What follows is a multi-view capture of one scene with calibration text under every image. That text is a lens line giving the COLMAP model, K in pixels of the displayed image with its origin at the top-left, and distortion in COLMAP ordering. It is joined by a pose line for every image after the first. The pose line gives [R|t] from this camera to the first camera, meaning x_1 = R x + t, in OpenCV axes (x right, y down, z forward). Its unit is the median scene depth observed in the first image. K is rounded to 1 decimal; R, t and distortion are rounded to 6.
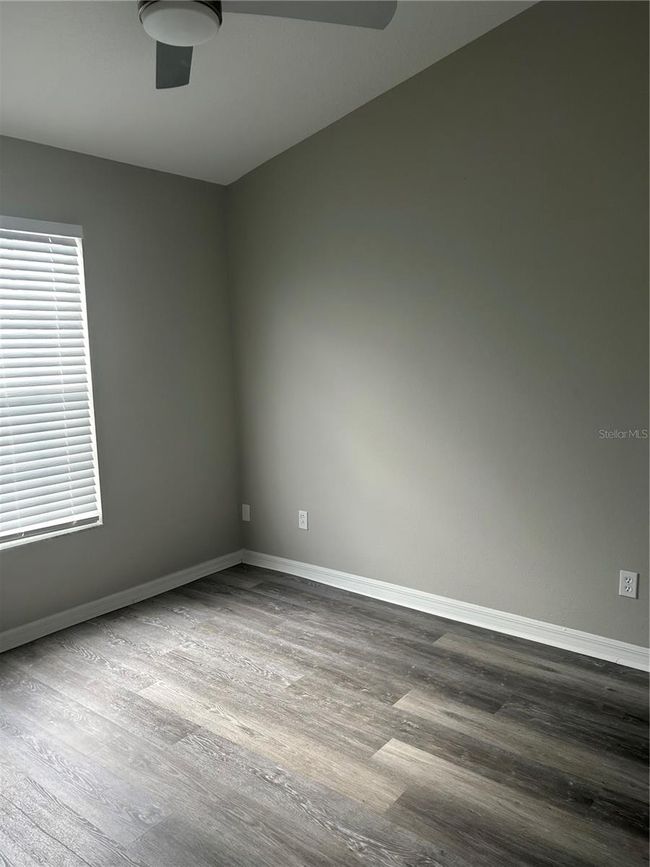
lens RADIAL K [[668.0, 0, 325.0], [0, 668.0, 433.5], [0, 0, 1]] dist [0.049728, -0.051905]
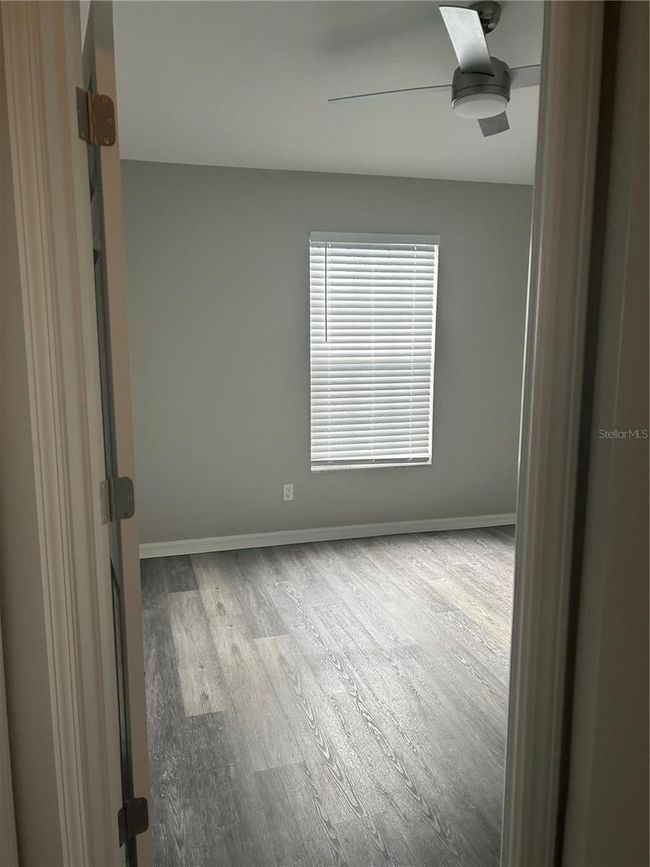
lens RADIAL K [[668.0, 0, 325.0], [0, 668.0, 433.5], [0, 0, 1]] dist [0.049728, -0.051905]
pose [[0.827563, 0.115463, -0.549371, 0.234608], [-0.095765, 0.993312, 0.064508, 0.012262], [0.553144, -0.000774, 0.833085, -0.229570]]
